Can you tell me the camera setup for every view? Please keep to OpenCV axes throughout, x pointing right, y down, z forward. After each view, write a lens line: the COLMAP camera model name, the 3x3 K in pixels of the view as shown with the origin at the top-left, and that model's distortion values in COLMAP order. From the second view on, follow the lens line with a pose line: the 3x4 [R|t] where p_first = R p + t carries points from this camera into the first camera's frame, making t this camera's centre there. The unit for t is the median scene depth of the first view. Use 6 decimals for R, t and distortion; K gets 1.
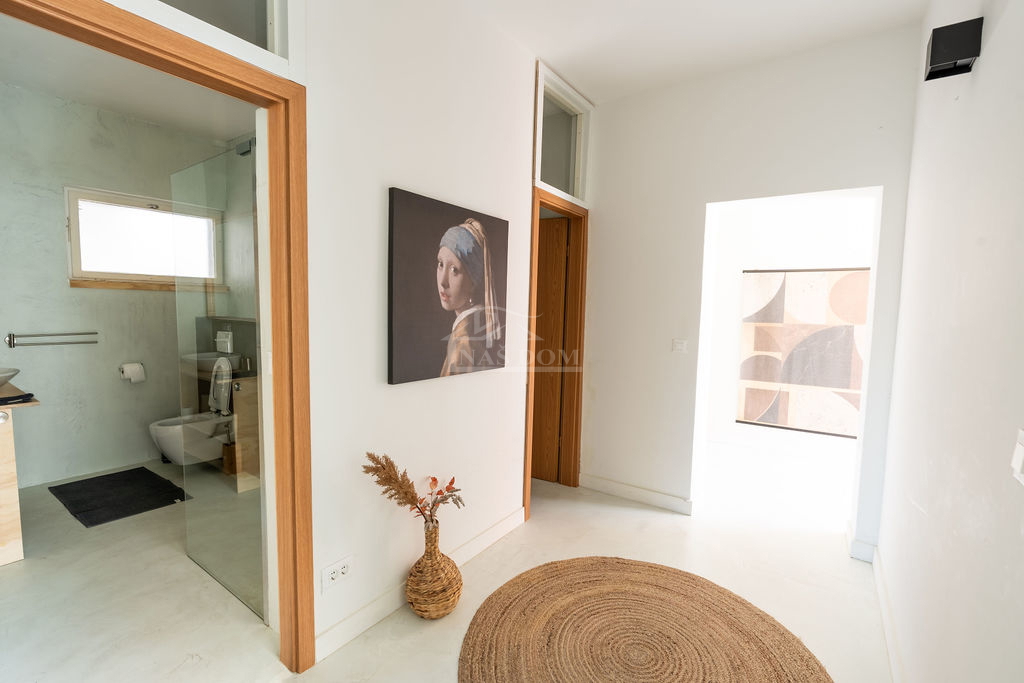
lens RADIAL K [[450.3, 0, 512.0], [0, 450.3, 341.5], [0, 0, 1]] dist [-0.000557, -0.000435]
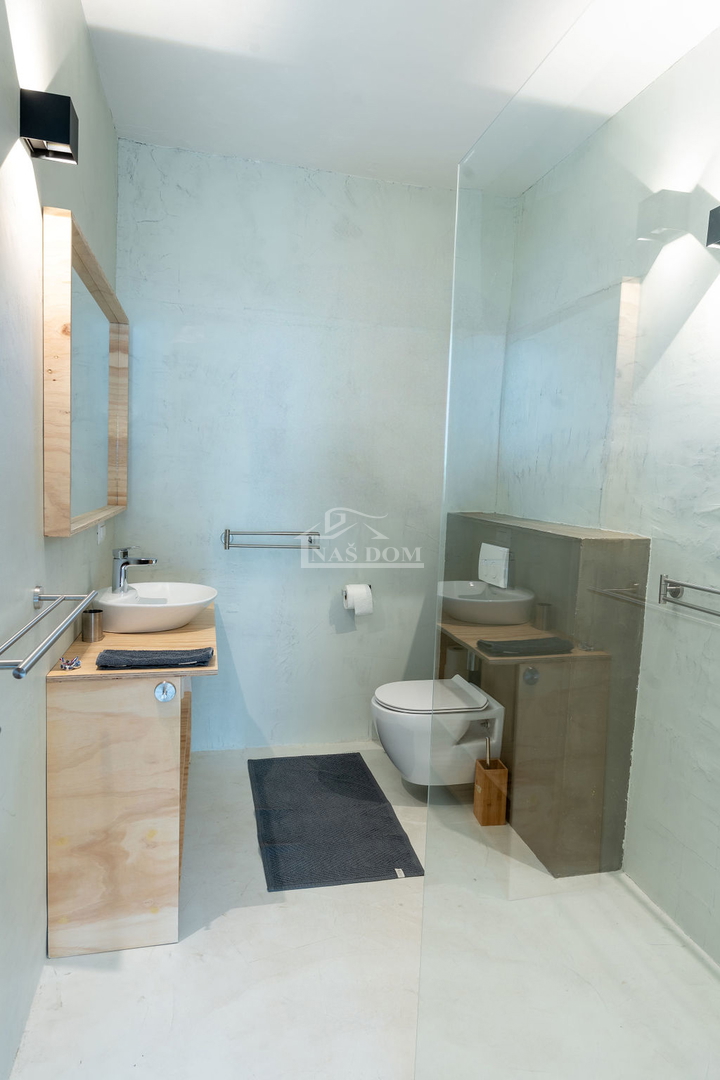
lens RADIAL K [[636.5, 0, 360.0], [0, 636.5, 540.0], [0, 0, 1]] dist [-0.000140, -0.000010]
pose [[0.756485, 0.071429, -0.650099, -0.287364], [-0.076701, 0.996848, 0.020274, -0.032600], [0.649498, 0.034527, 0.759579, 0.347206]]
